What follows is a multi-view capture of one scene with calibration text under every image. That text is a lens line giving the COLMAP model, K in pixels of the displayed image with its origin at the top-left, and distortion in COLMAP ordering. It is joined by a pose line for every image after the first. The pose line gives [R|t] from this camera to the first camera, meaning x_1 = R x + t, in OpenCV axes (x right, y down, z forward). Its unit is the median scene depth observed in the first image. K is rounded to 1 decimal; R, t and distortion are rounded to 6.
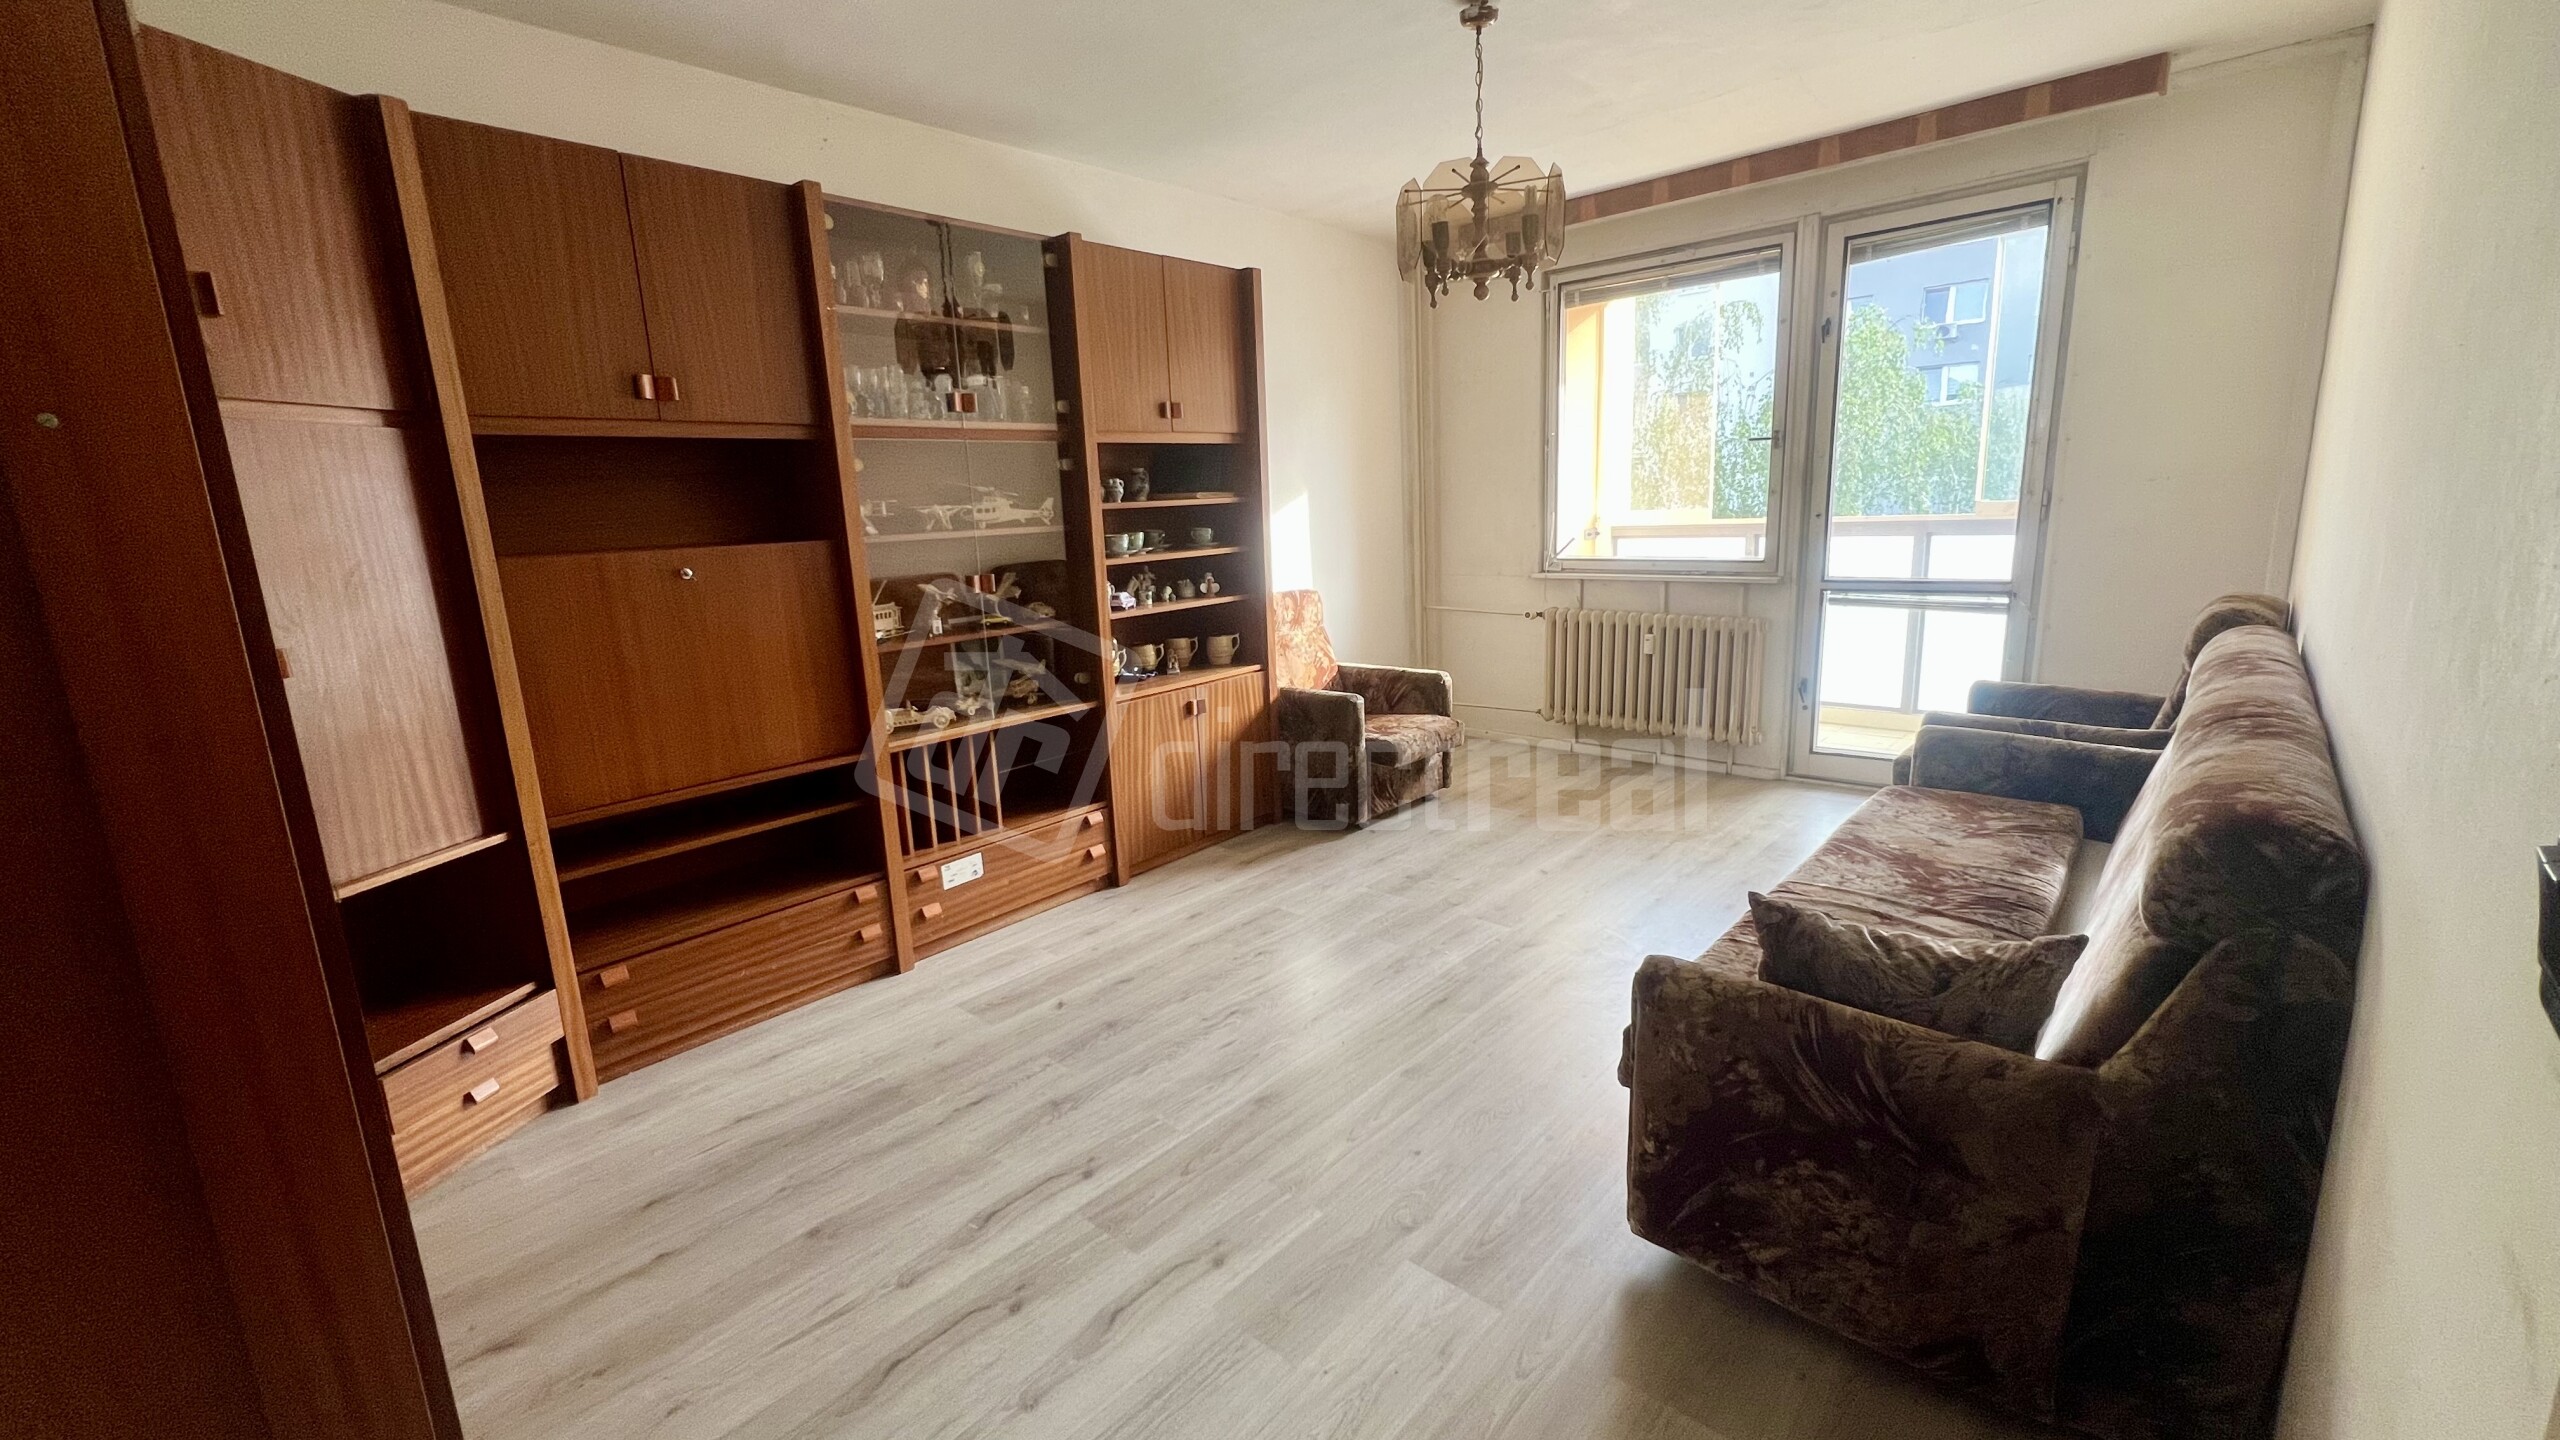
lens RADIAL K [[1035.6, 0, 1275.3], [0, 1035.6, 715.7], [0, 0, 1]] dist [0.001629, -0.000130]
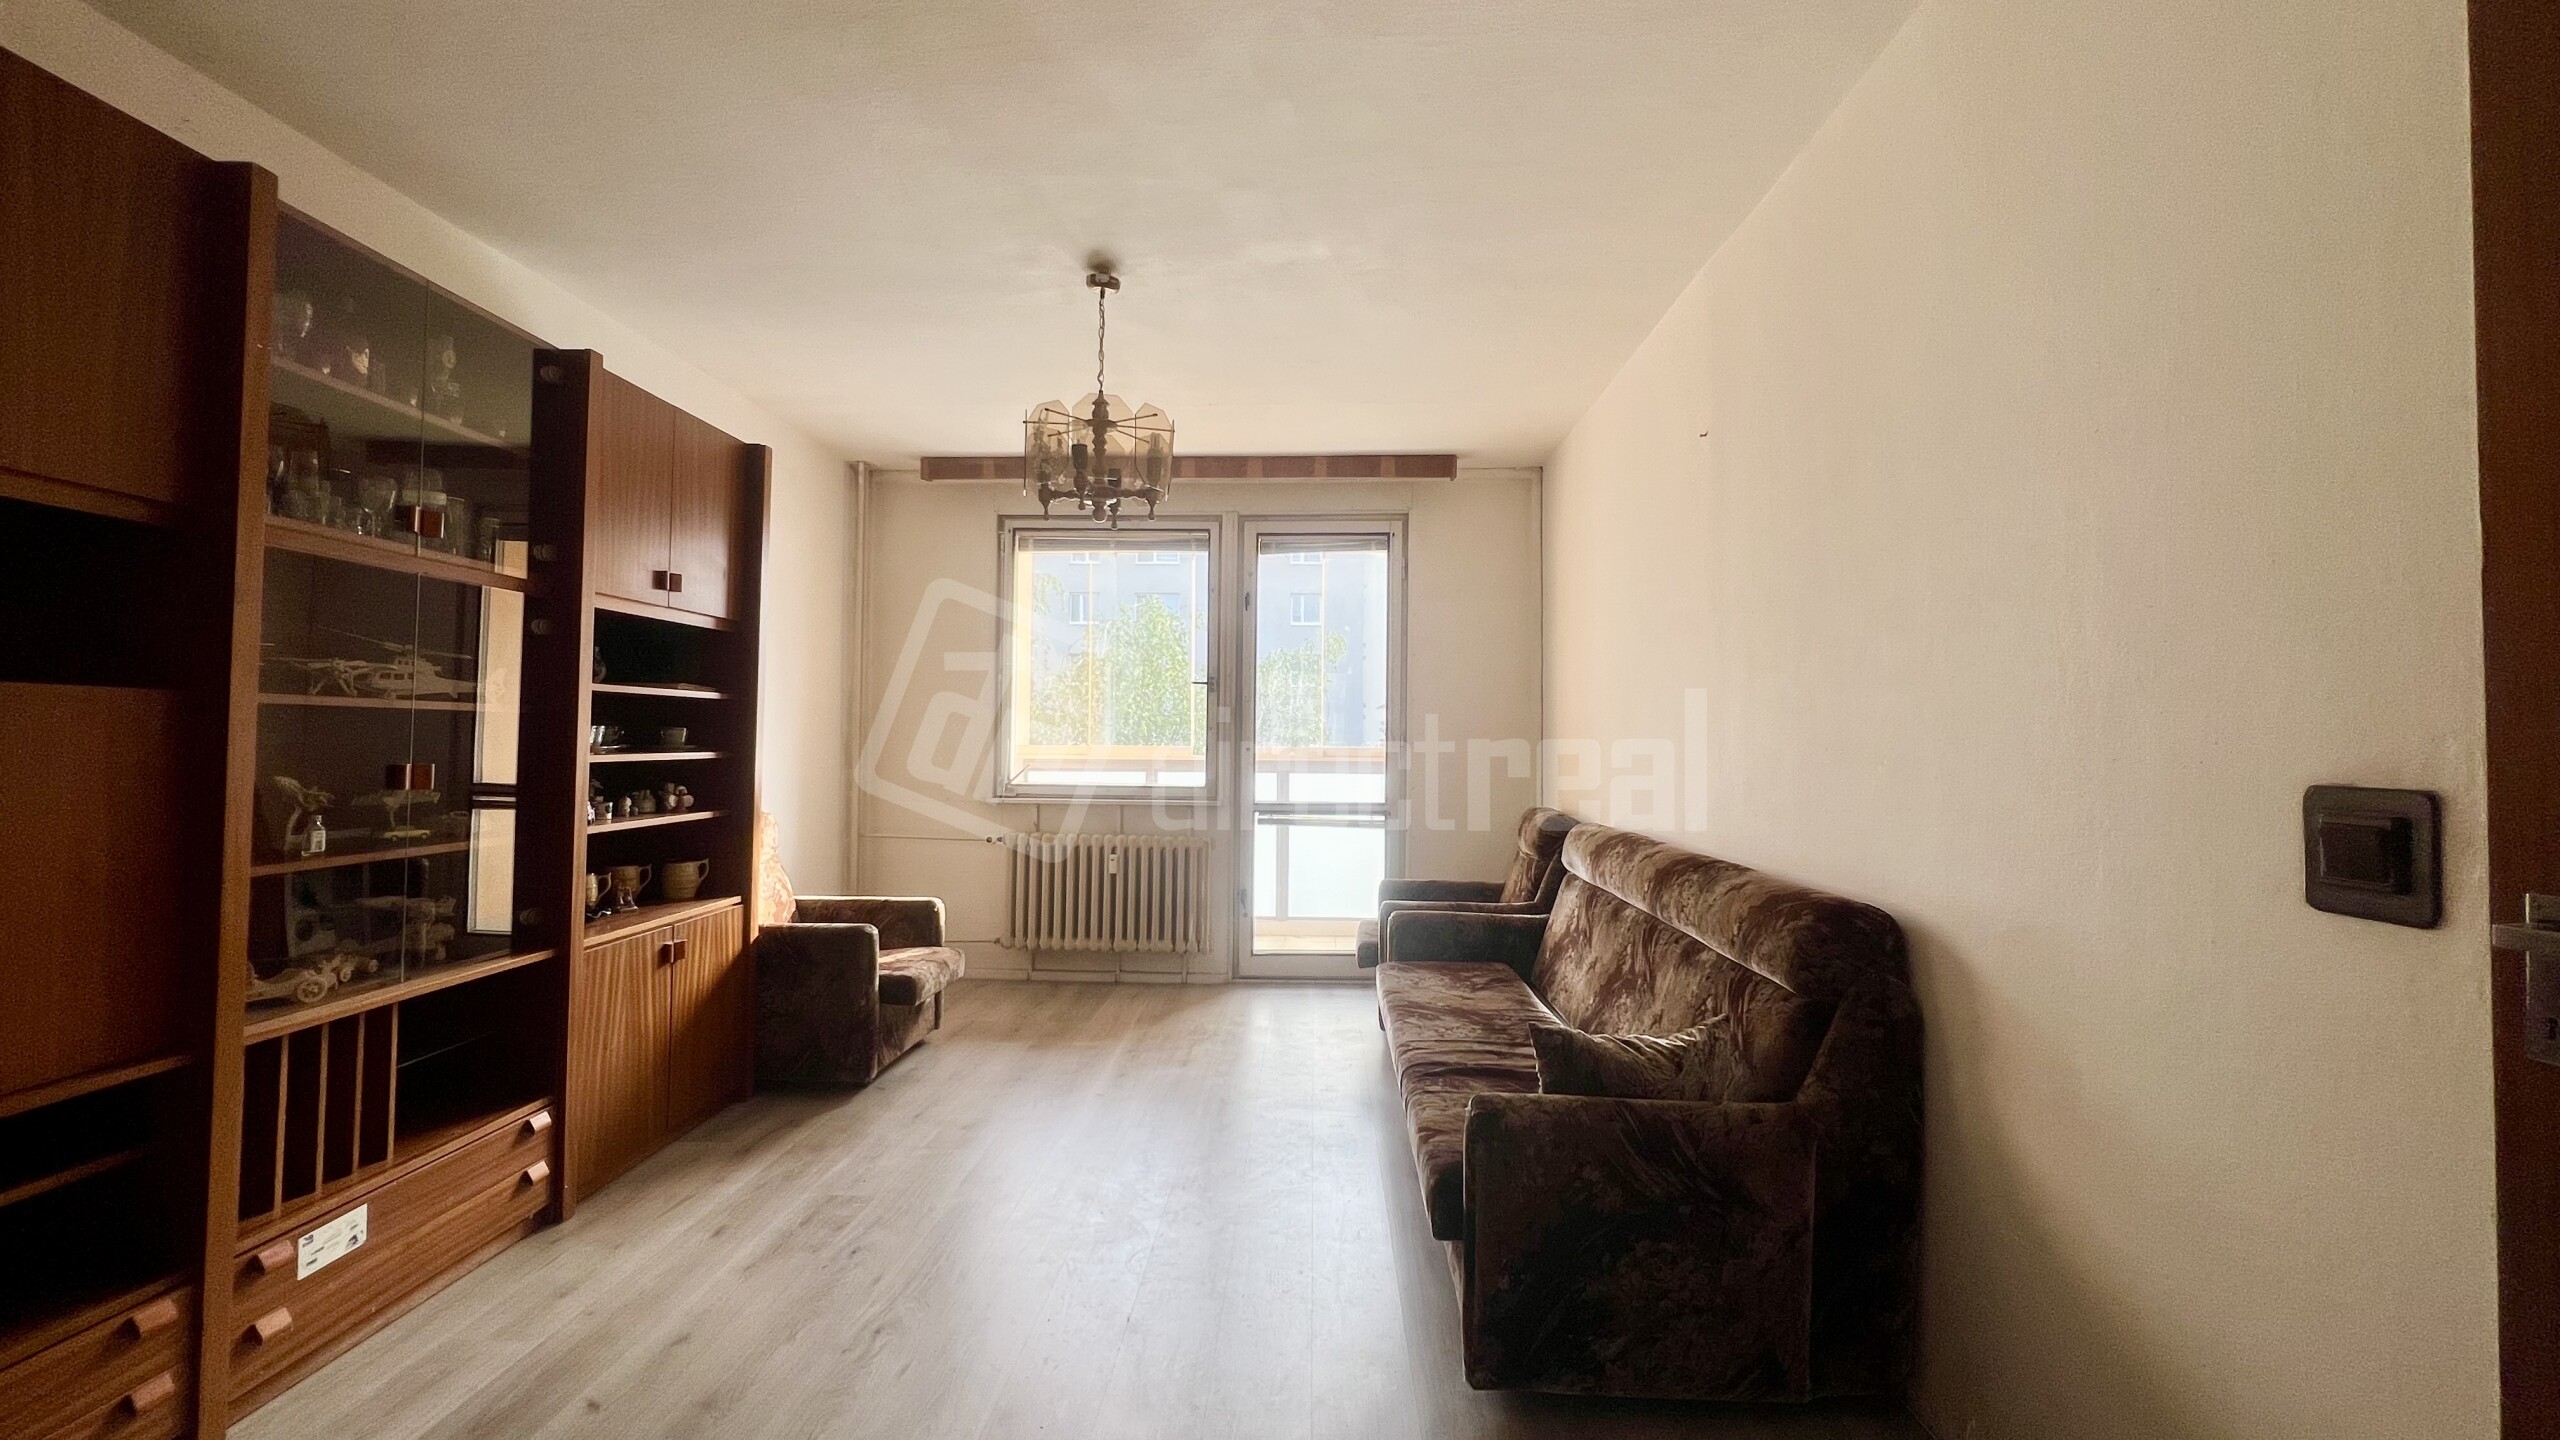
lens RADIAL K [[1032.2, 0, 1277.2], [0, 1032.2, 715.7], [0, 0, 1]] dist [-0.001143, 0.000069]
pose [[0.764630, 0.065700, 0.641112, -0.254837], [0.090908, 0.973848, -0.208220, 0.023049], [-0.638026, 0.217493, 0.738661, 0.114576]]
